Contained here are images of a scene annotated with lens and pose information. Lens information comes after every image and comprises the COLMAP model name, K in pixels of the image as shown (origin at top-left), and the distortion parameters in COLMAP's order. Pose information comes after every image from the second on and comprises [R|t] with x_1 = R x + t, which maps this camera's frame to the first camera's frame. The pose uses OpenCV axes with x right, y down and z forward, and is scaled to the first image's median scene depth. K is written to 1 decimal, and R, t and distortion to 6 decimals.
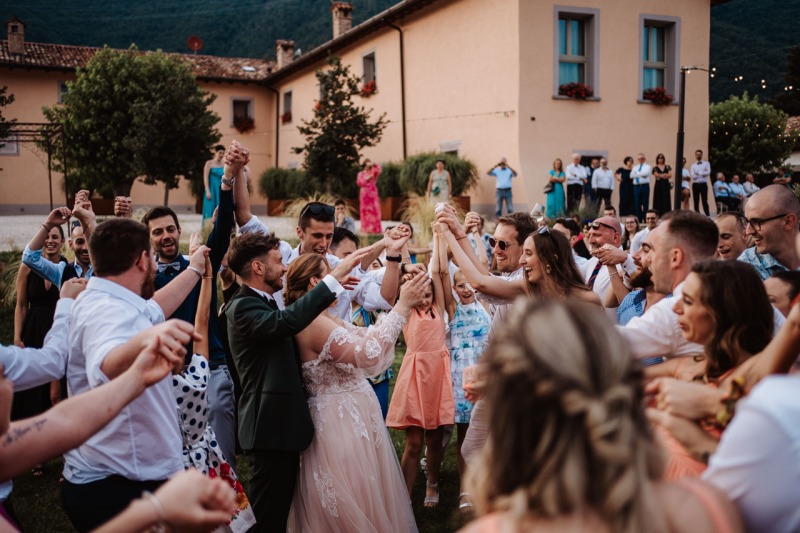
lens RADIAL K [[842.6, 0, 398.8], [0, 842.6, 266.8], [0, 0, 1]] dist [-0.027401, 0.119704]
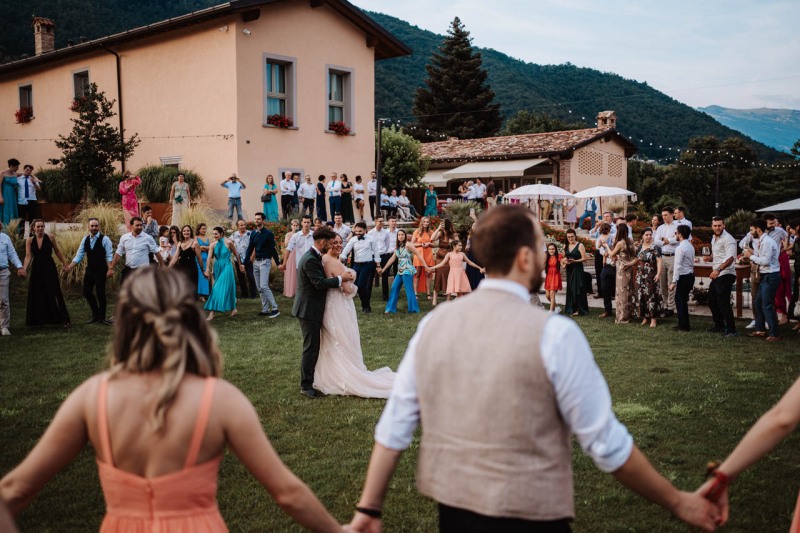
lens RADIAL K [[842.6, 0, 398.8], [0, 842.6, 266.8], [0, 0, 1]] dist [-0.027401, 0.119704]
pose [[0.907252, -0.017900, 0.420207, -0.163453], [0.020621, 0.999786, -0.001933, 0.016277], [-0.420082, 0.010419, 0.907426, -0.222118]]
